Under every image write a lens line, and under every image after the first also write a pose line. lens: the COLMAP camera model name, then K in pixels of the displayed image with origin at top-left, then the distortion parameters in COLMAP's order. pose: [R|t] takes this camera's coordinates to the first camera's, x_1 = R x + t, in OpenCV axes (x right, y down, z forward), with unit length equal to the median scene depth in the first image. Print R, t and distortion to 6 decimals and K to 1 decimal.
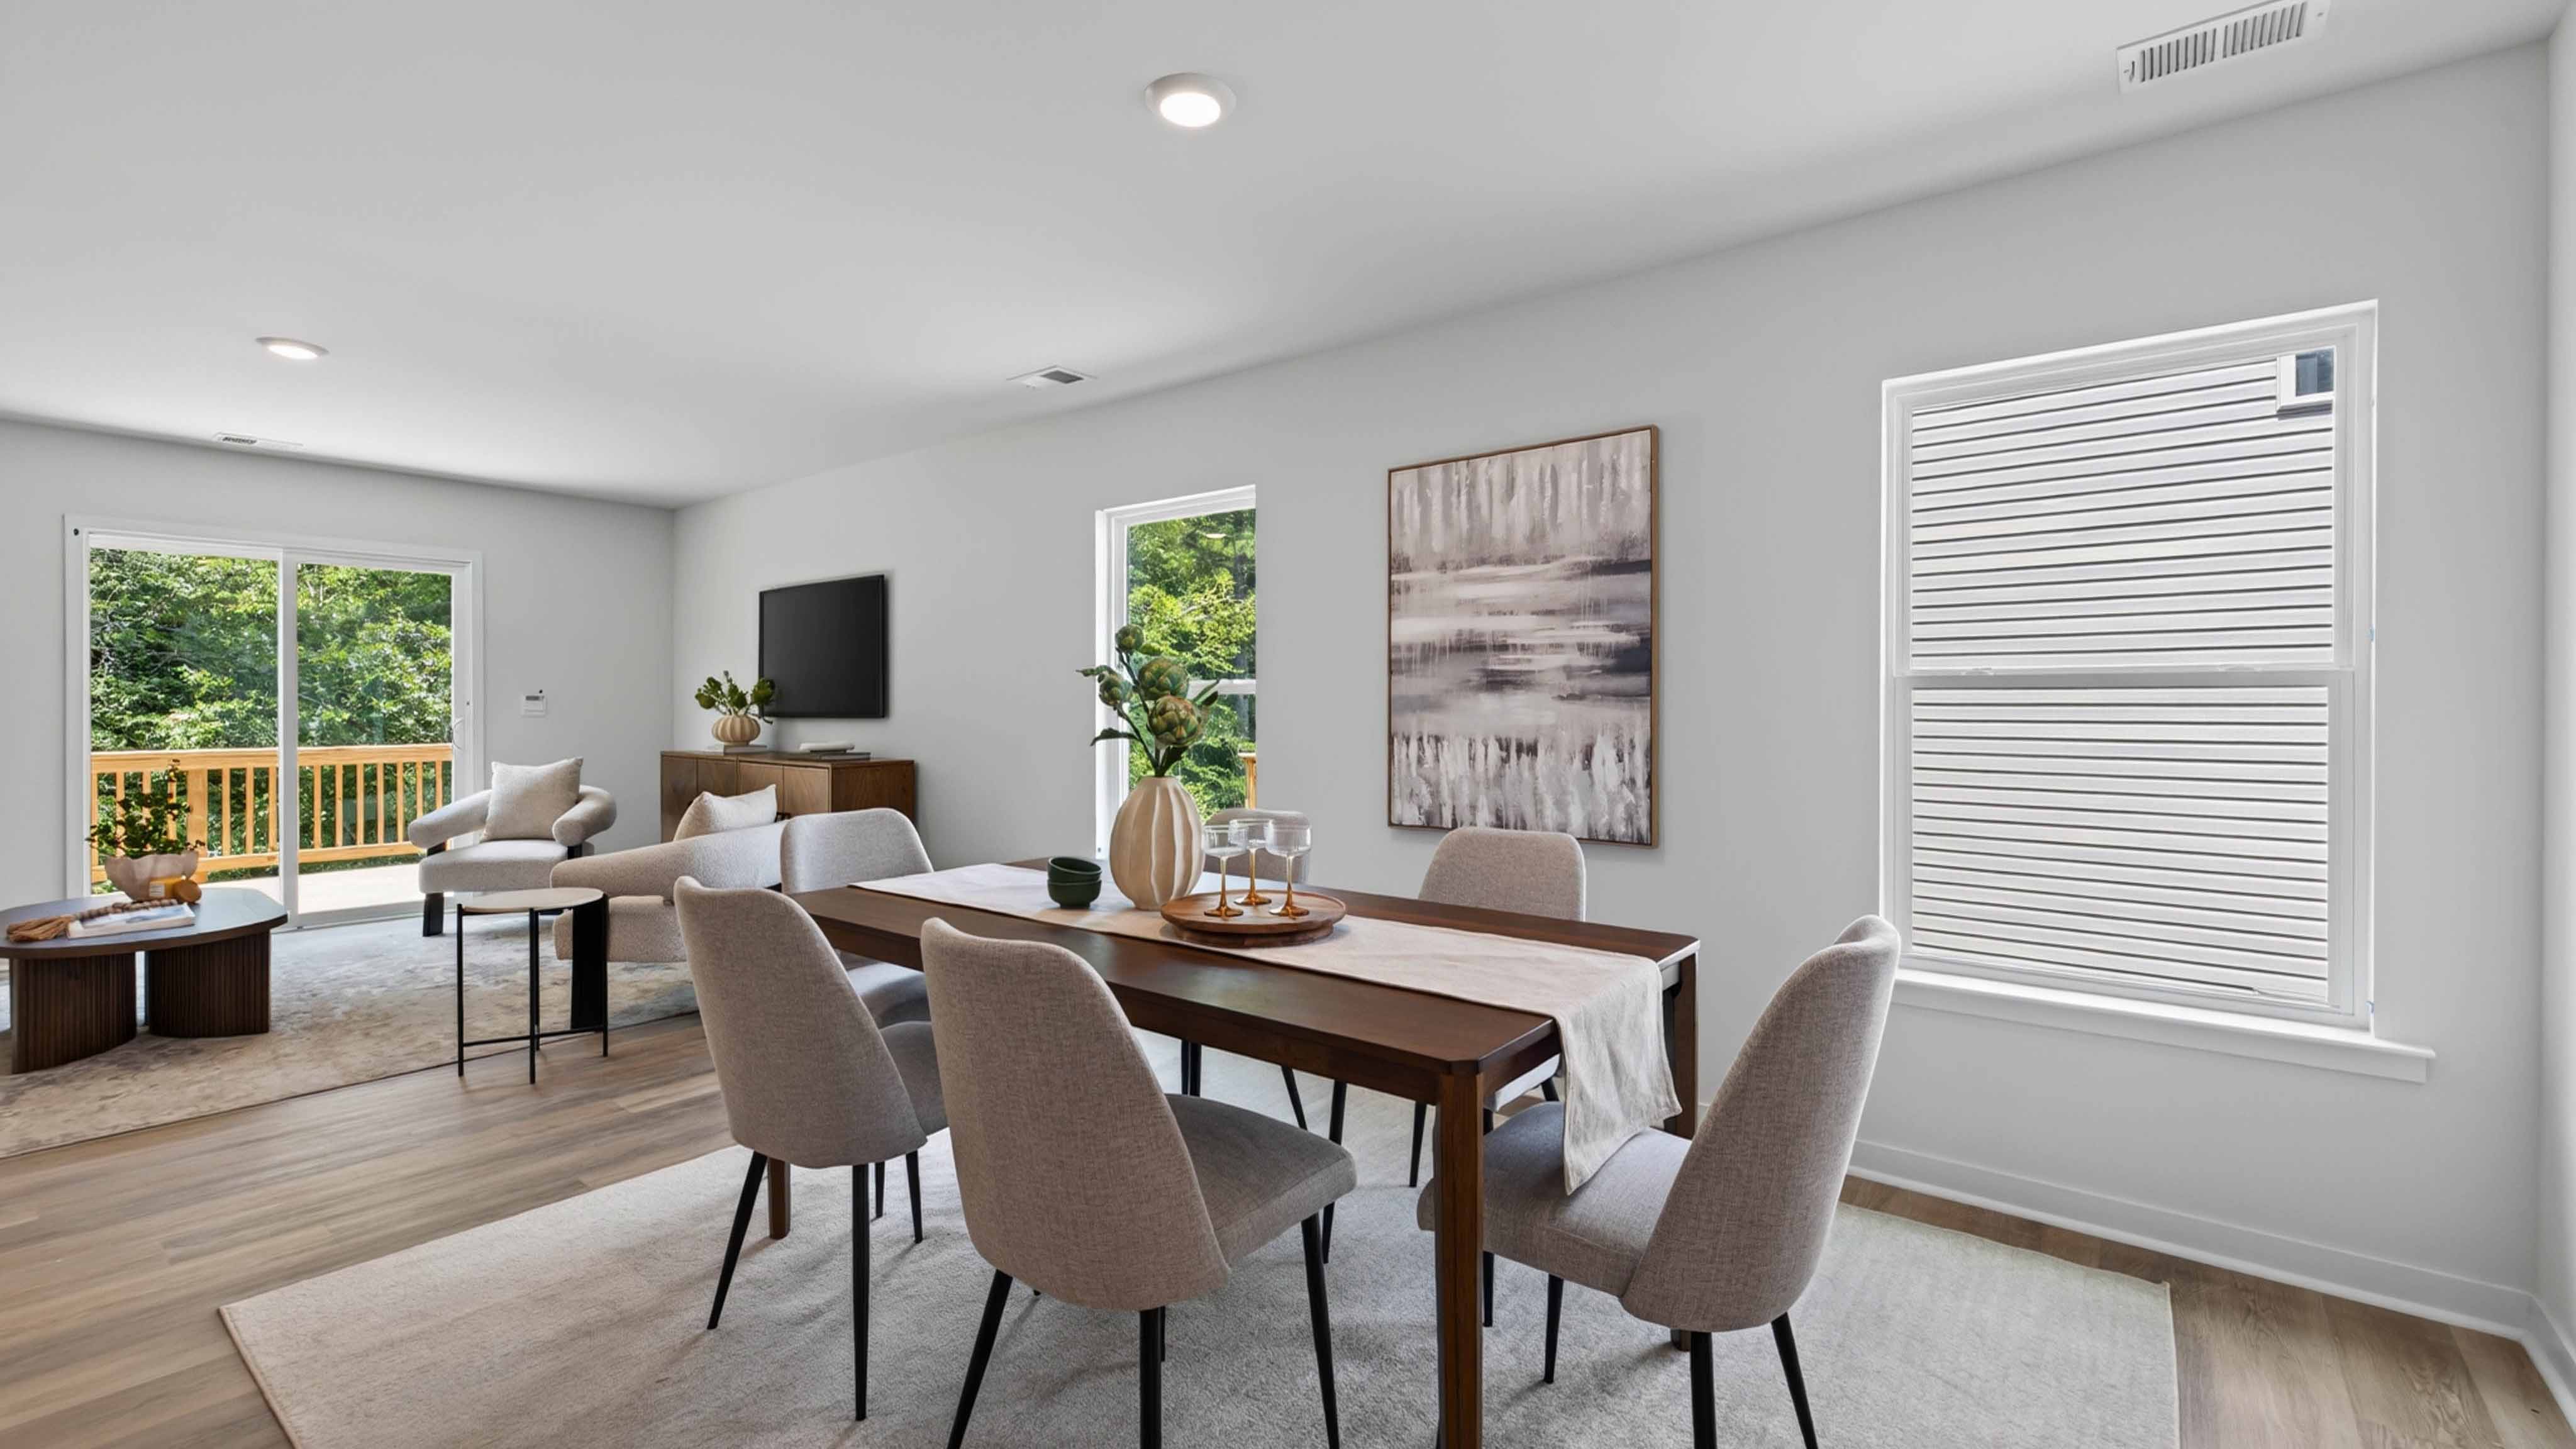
lens RADIAL K [[1092.0, 0, 1278.6], [0, 1092.0, 718.0], [0, 0, 1]] dist [0.010645, 0.000078]
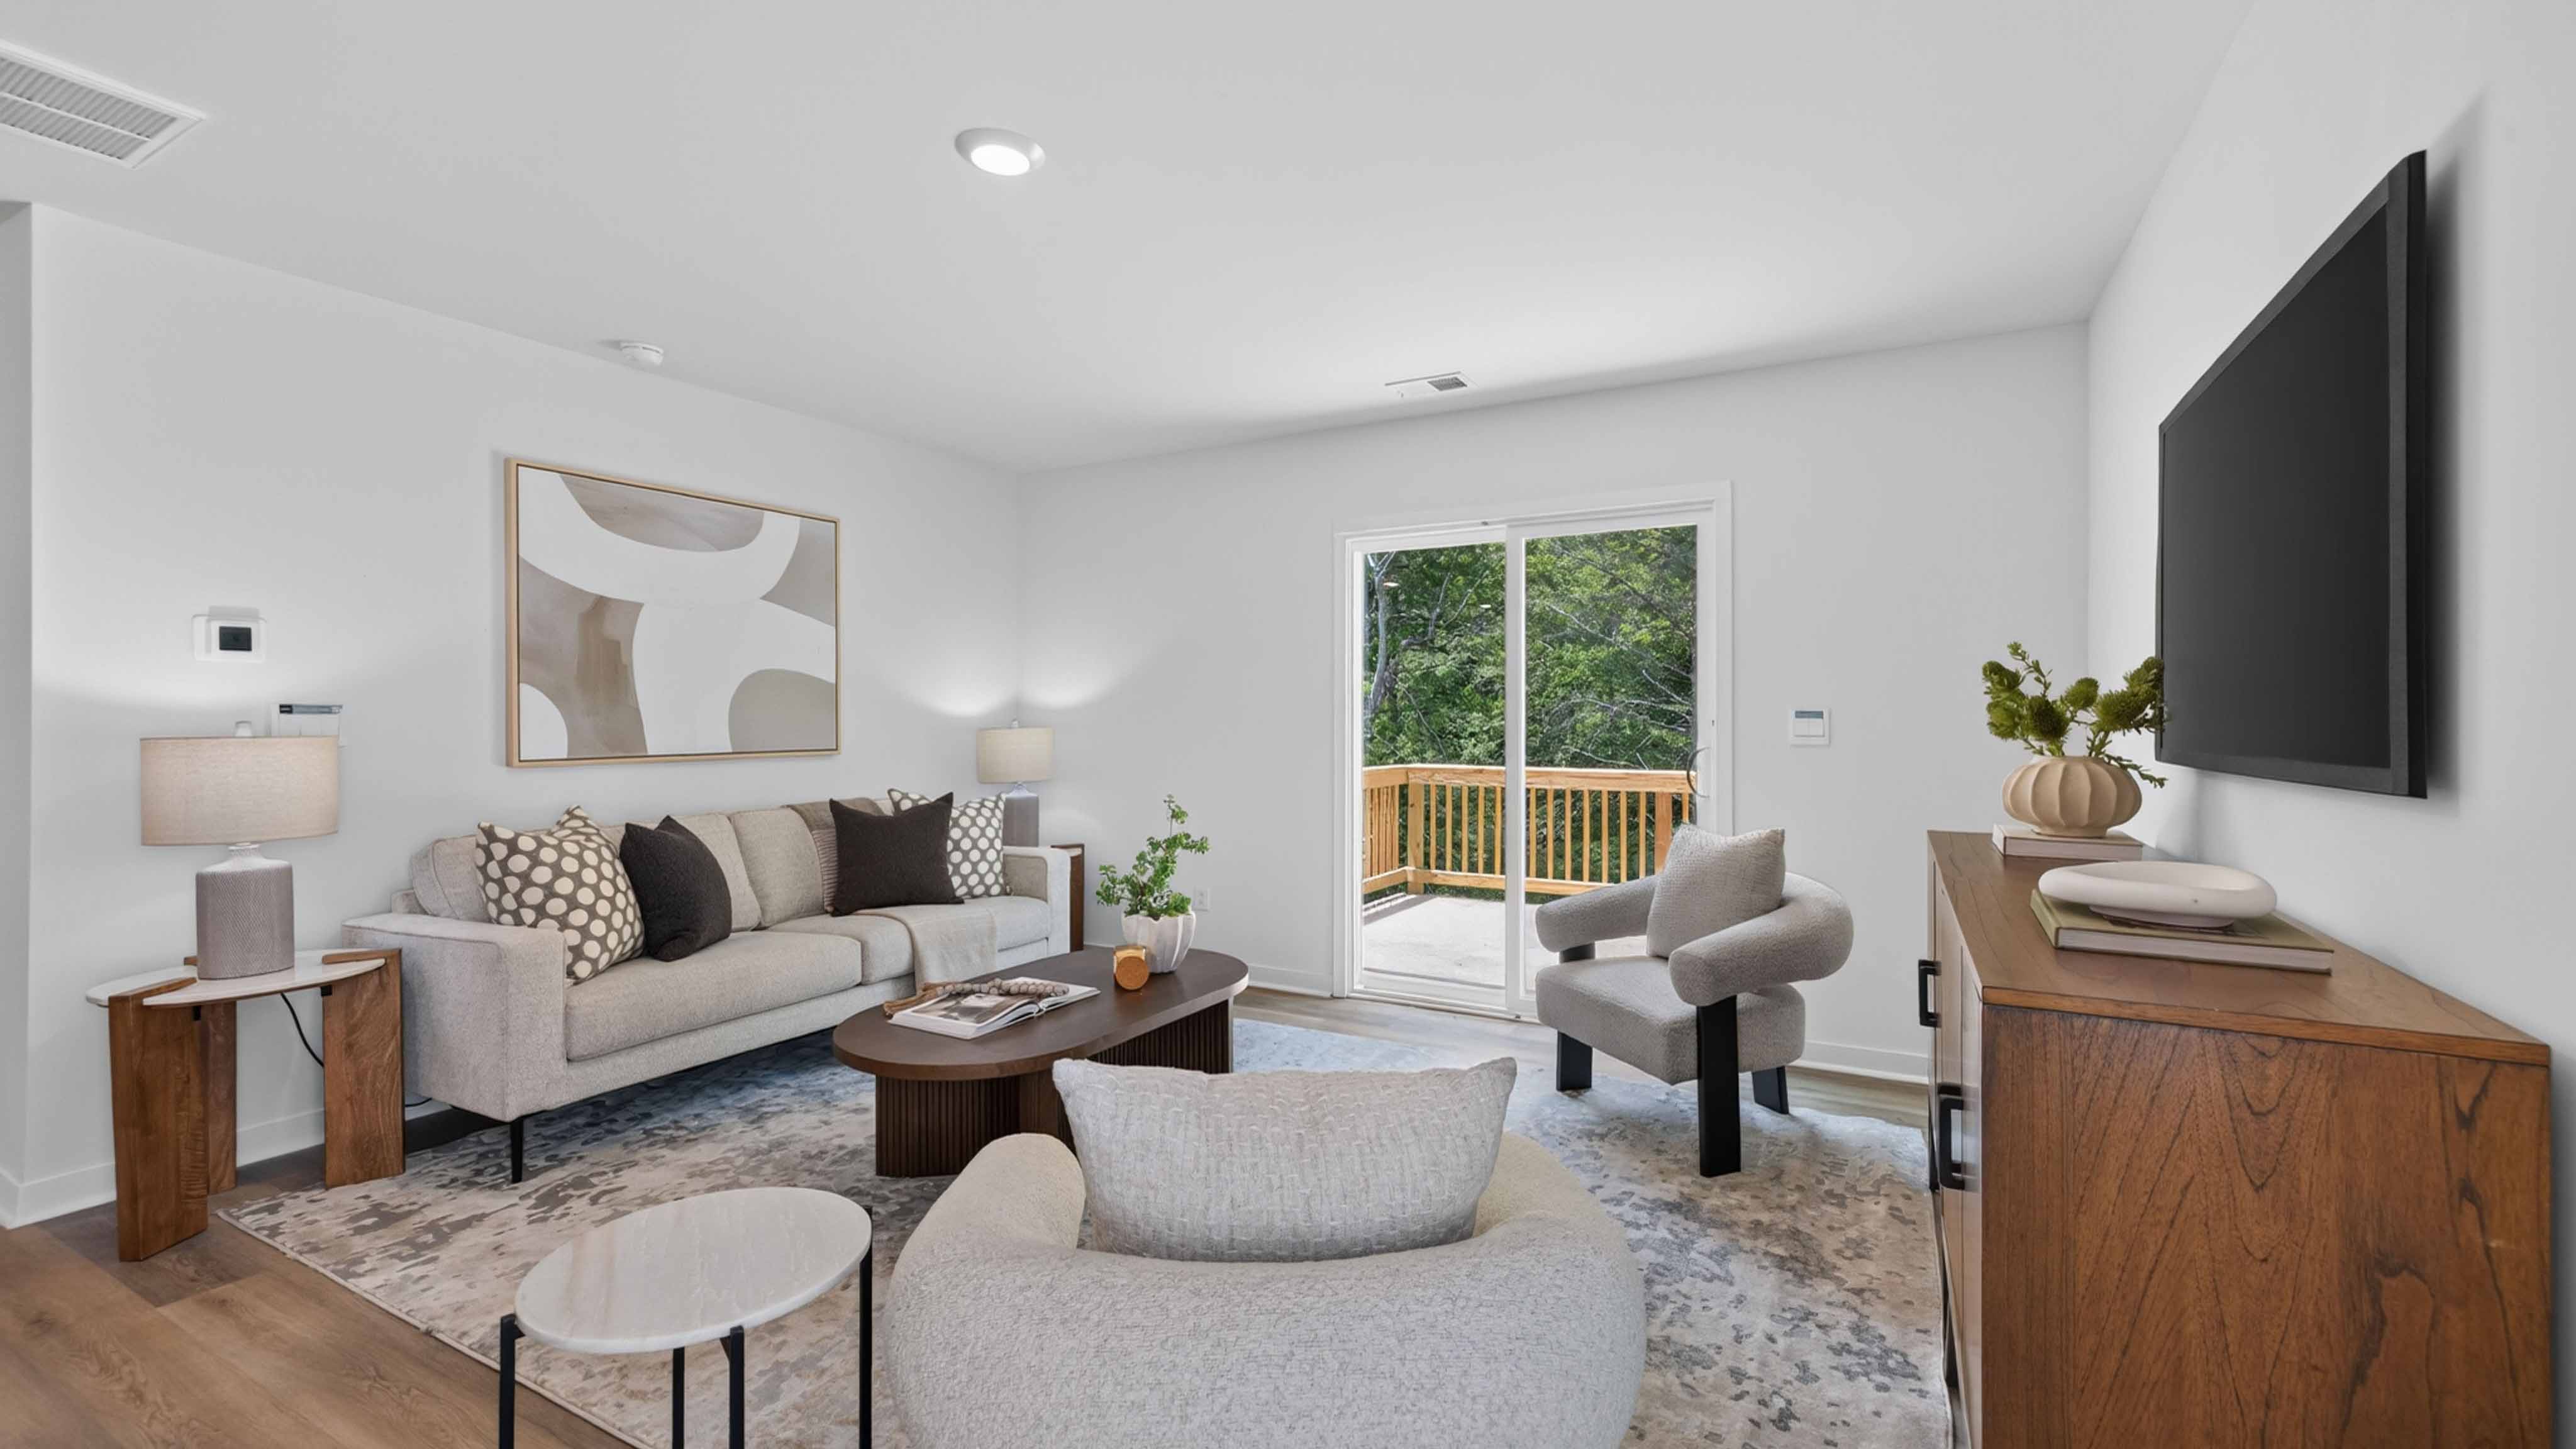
lens RADIAL K [[1092.0, 0, 1278.6], [0, 1092.0, 718.0], [0, 0, 1]] dist [0.010645, 0.000078]
pose [[0.165703, 0.000850, -0.986175, -0.165473], [-0.018446, 0.999827, -0.002237, -0.011009], [0.986003, 0.018561, 0.165690, 0.685275]]
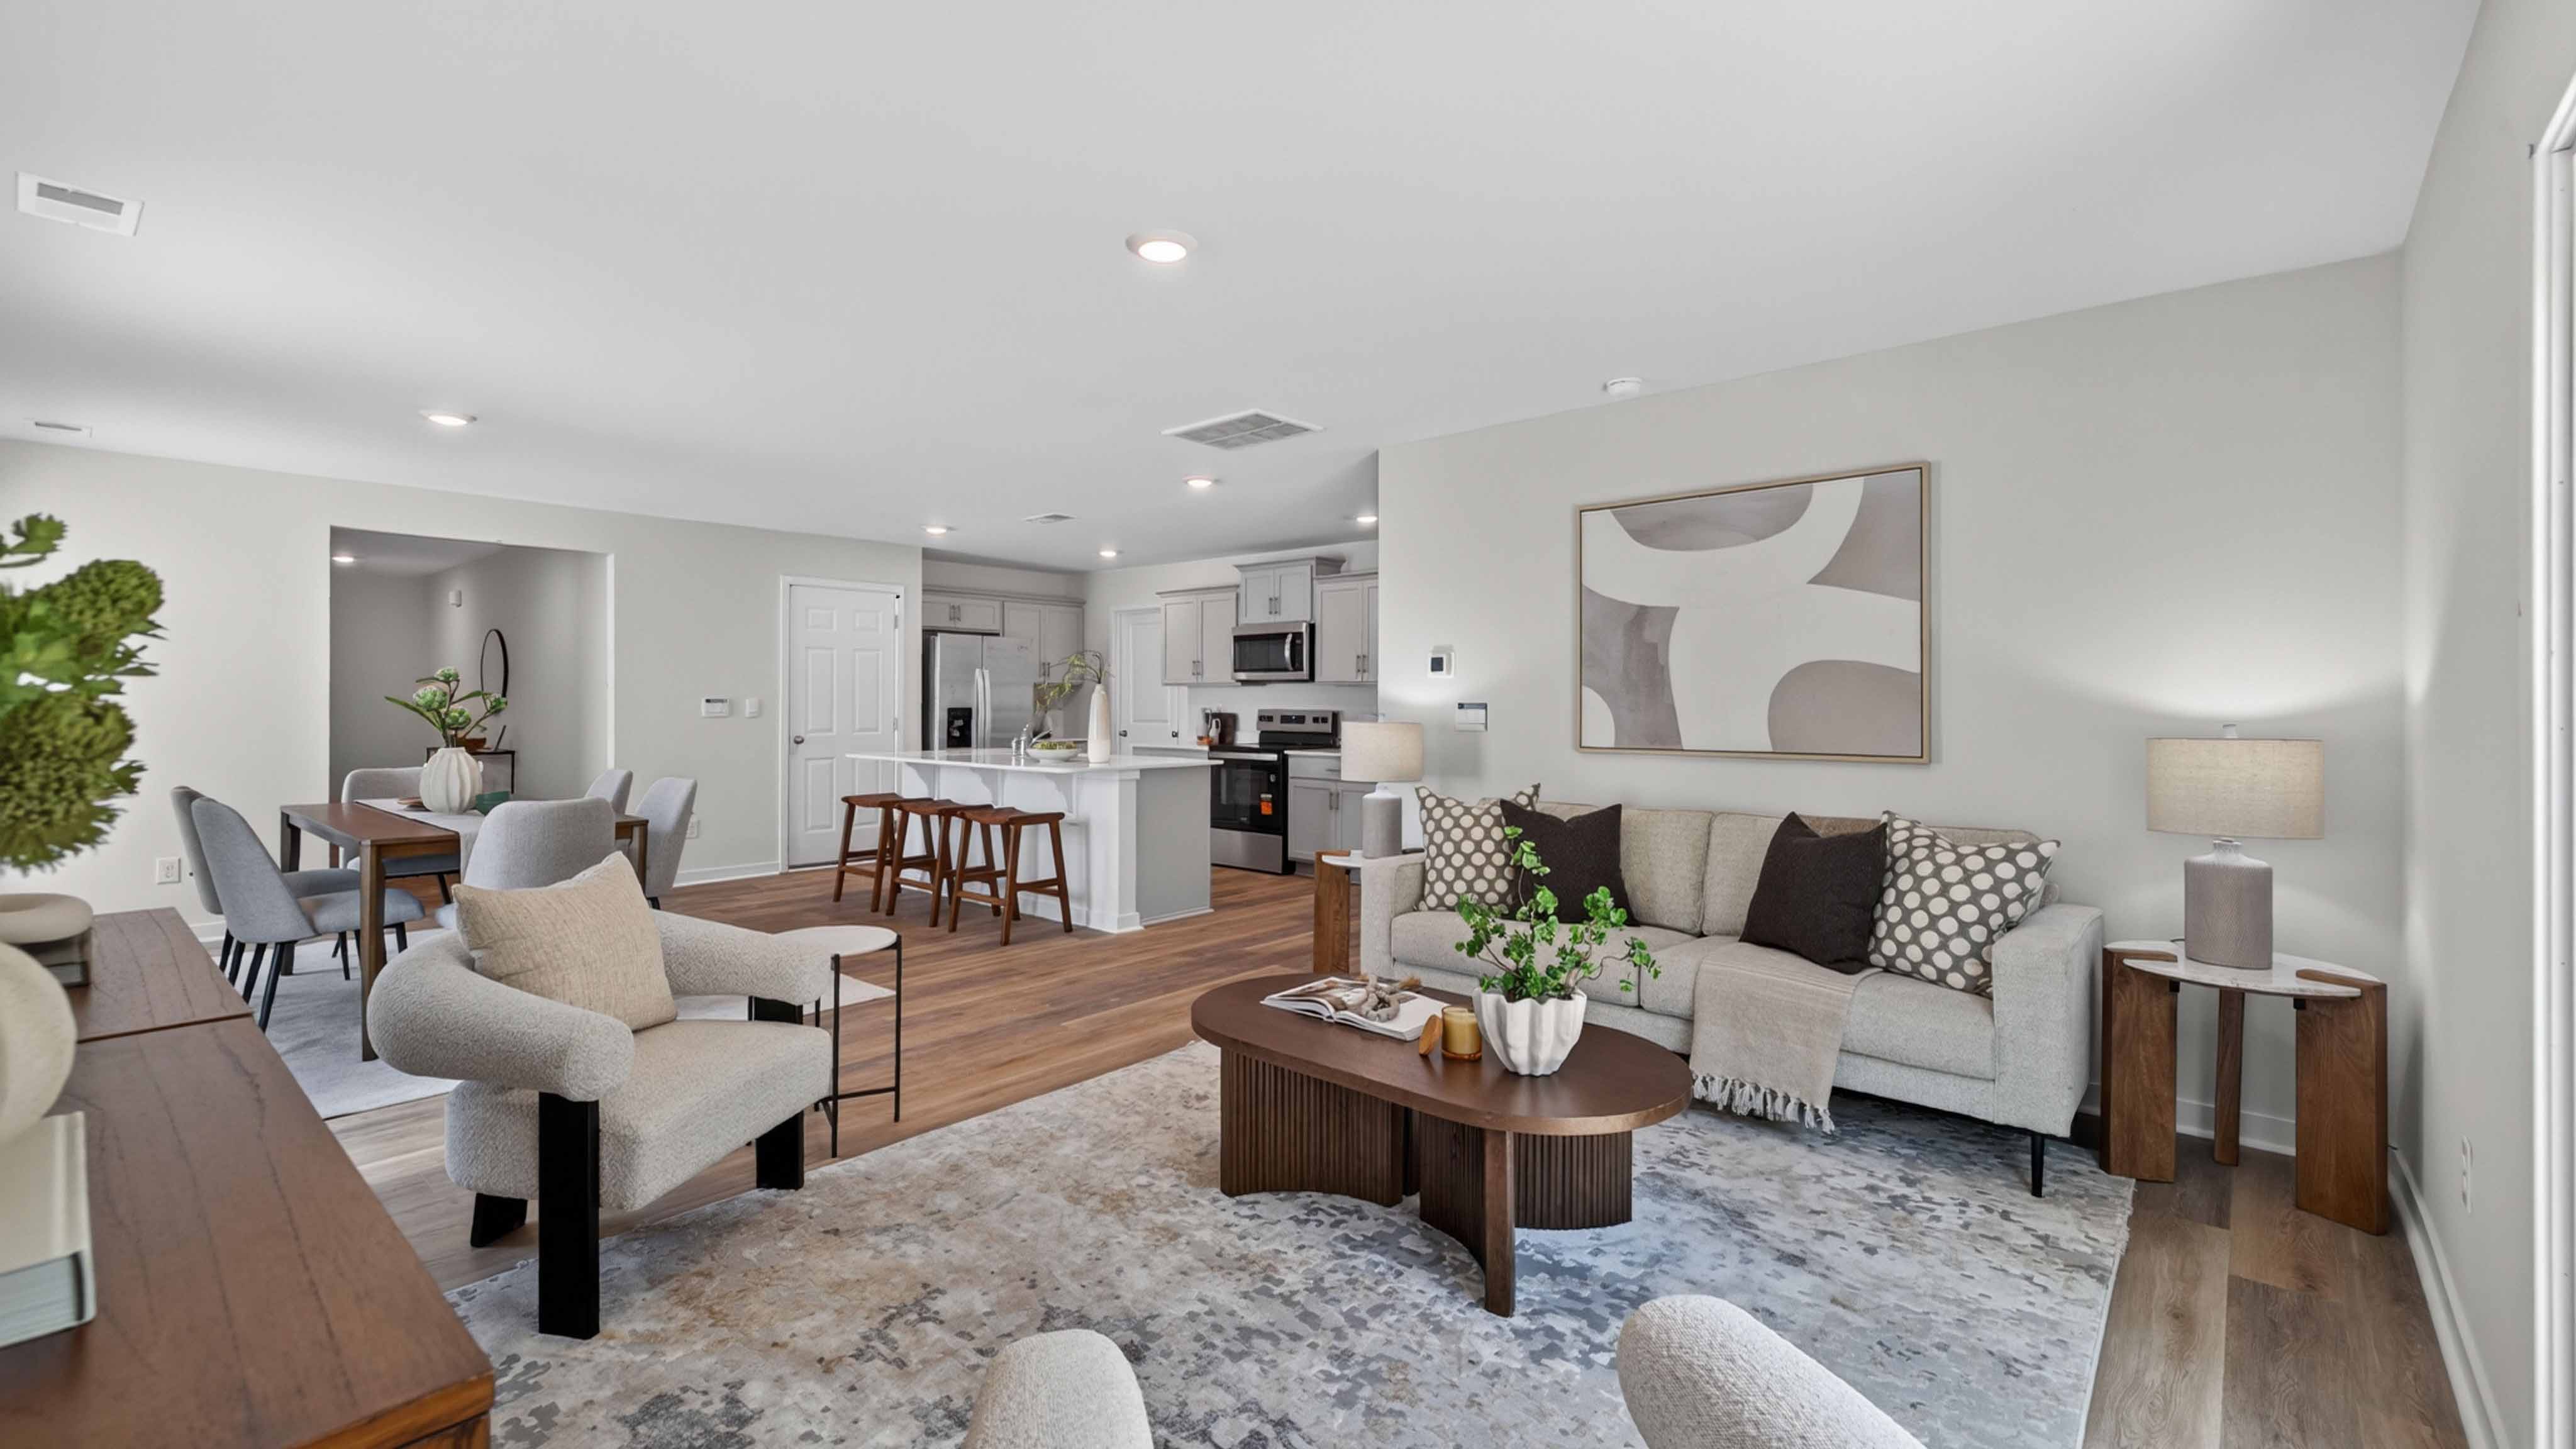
lens RADIAL K [[1079.7, 0, 1295.4], [0, 1079.7, 707.4], [0, 0, 1]] dist [0.001641, 0.000035]
pose [[-0.999119, -0.006919, 0.041386, -0.654507], [-0.006043, 0.999756, 0.021262, -0.022977], [-0.041523, 0.020993, -0.998917, 1.114298]]
